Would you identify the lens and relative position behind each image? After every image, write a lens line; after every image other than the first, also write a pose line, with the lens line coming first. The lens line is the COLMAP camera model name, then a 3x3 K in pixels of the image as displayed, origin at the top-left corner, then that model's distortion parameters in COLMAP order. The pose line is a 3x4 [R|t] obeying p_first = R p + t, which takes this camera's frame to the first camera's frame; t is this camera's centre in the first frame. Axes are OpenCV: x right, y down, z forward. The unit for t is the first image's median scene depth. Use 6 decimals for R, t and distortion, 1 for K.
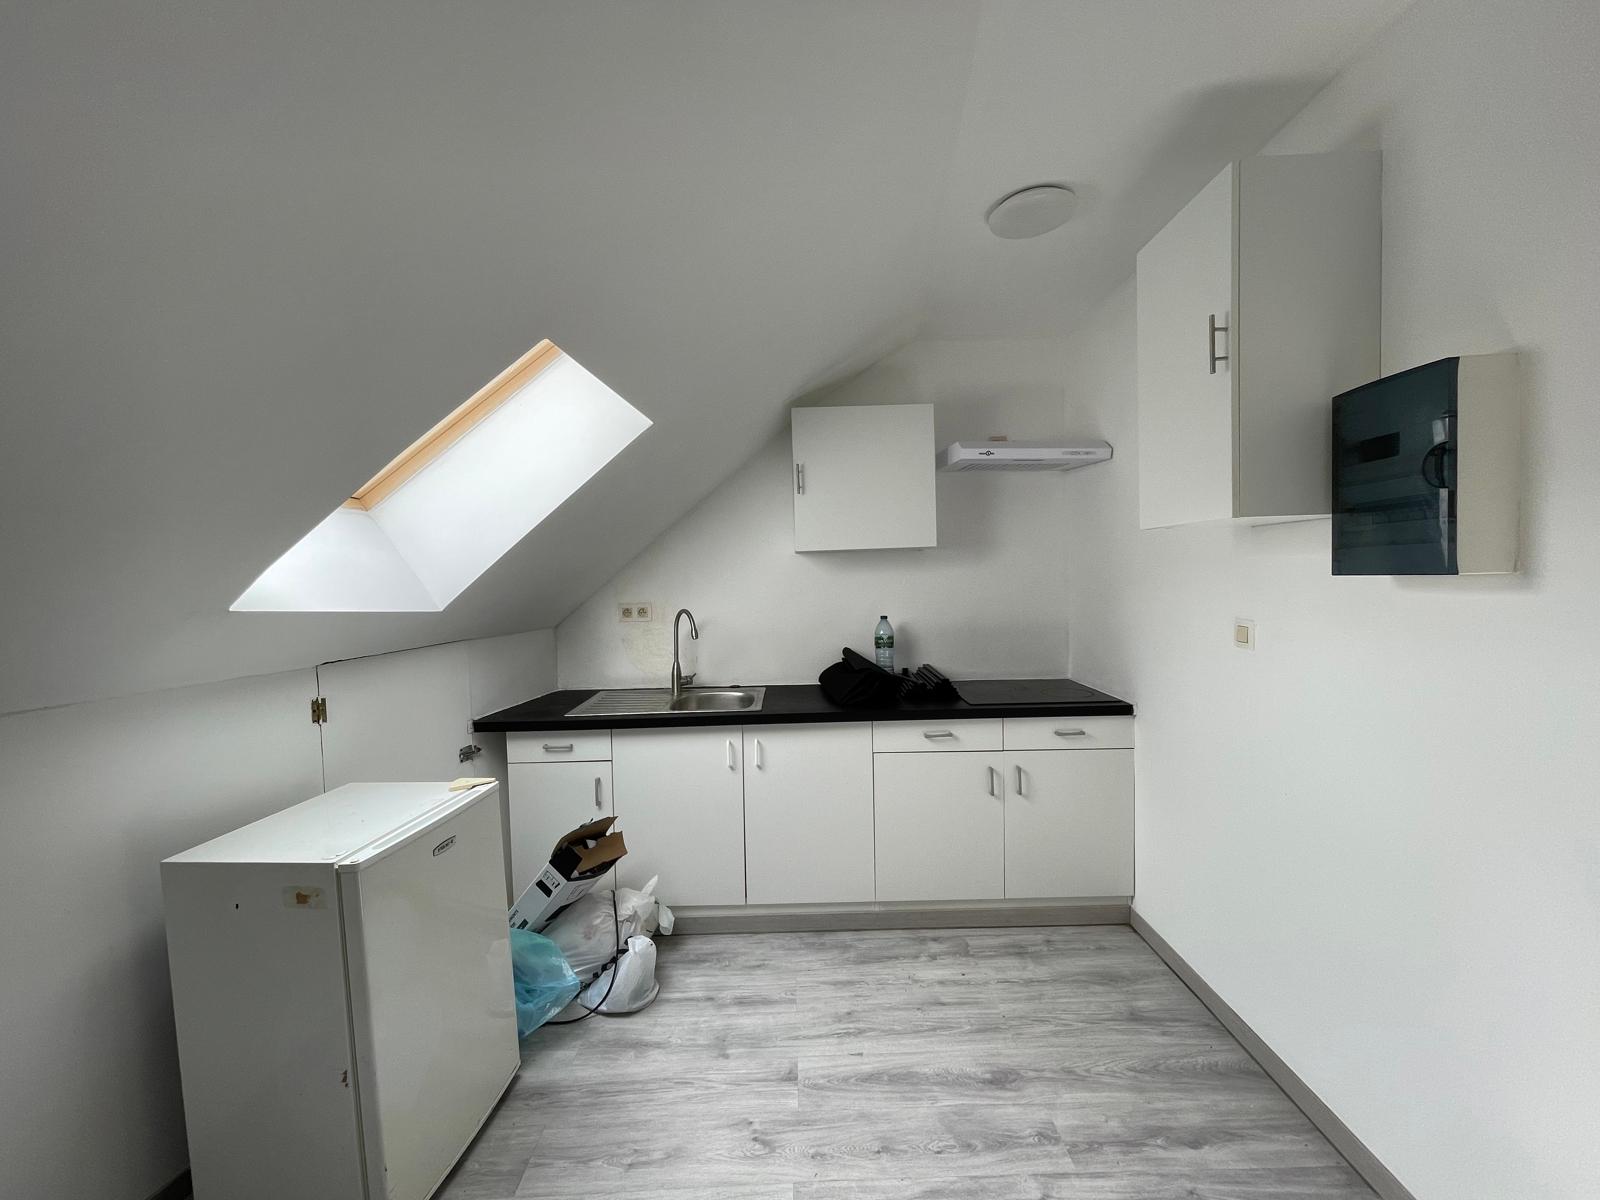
lens RADIAL K [[647.0, 0, 800.0], [0, 647.0, 600.0], [0, 0, 1]] dist [-0.004527, 0.000541]
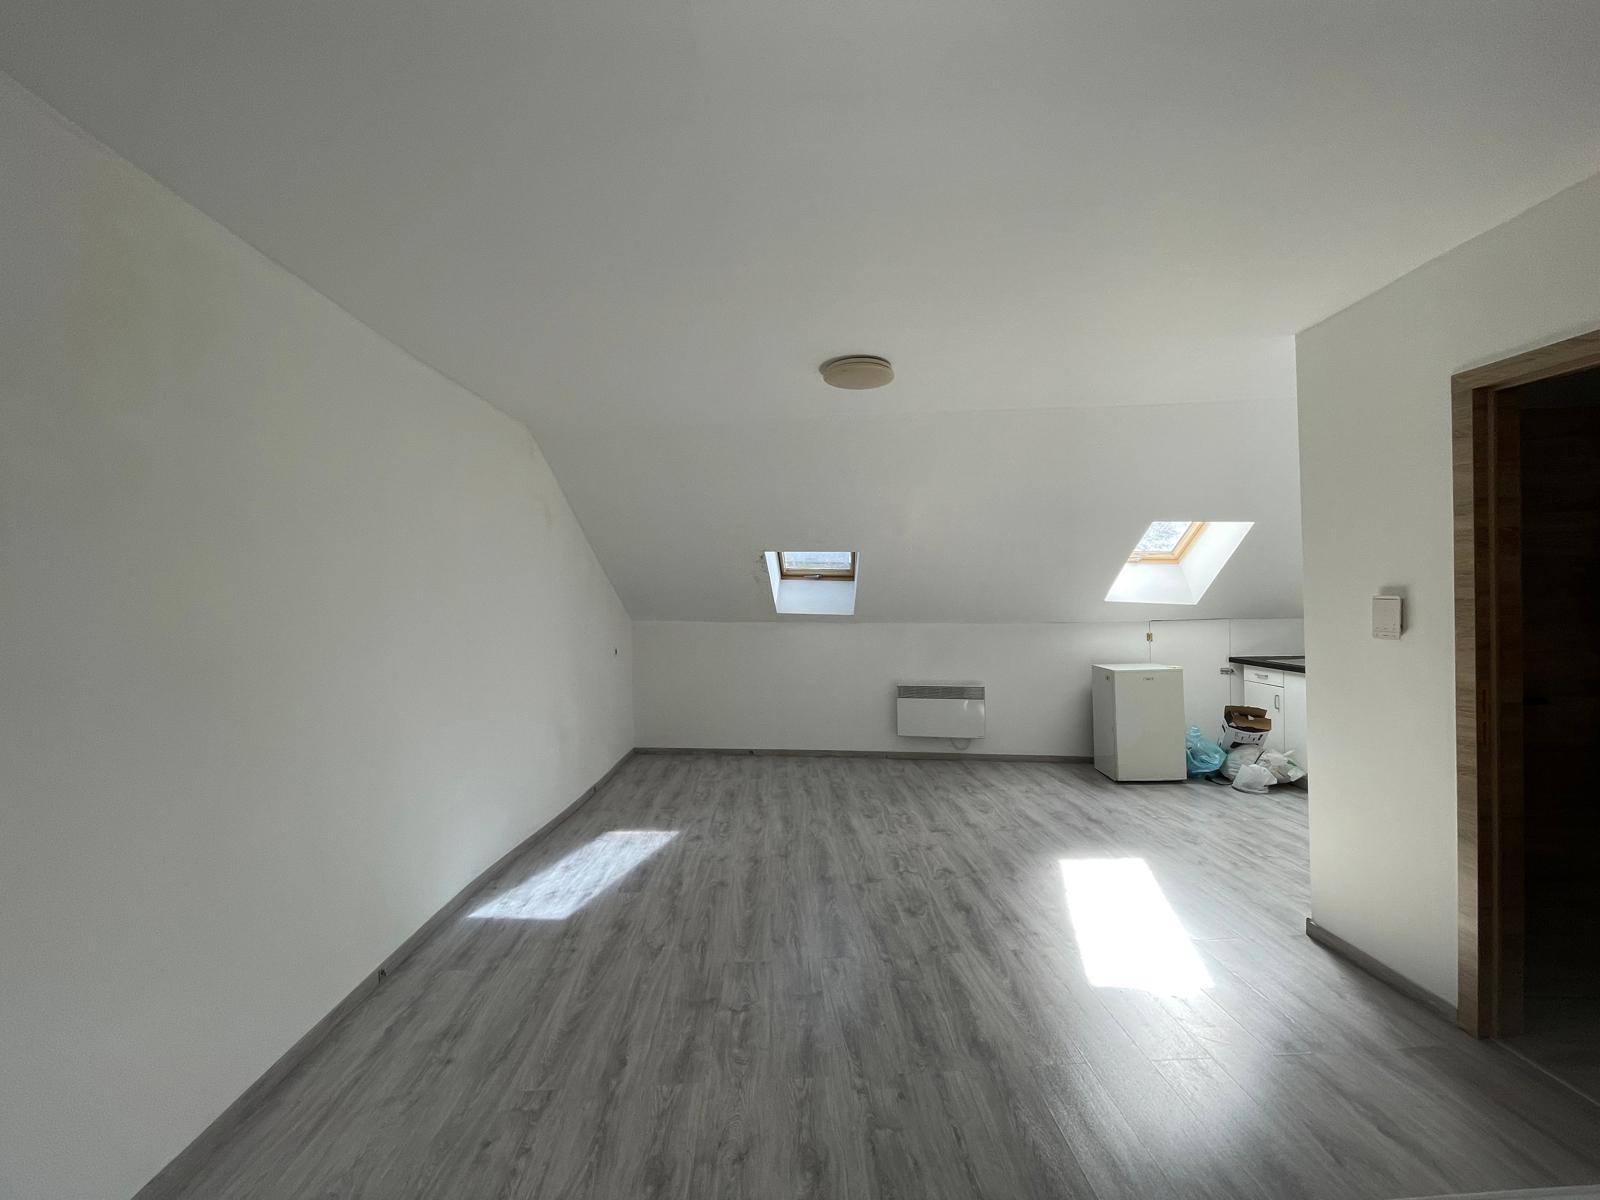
lens RADIAL K [[647.0, 0, 800.0], [0, 647.0, 600.0], [0, 0, 1]] dist [-0.004527, 0.000541]
pose [[0.036555, 0.032304, -0.998809, 1.636539], [-0.021310, 0.999275, 0.031540, -0.039805], [0.999104, 0.020131, 0.037216, -0.525573]]
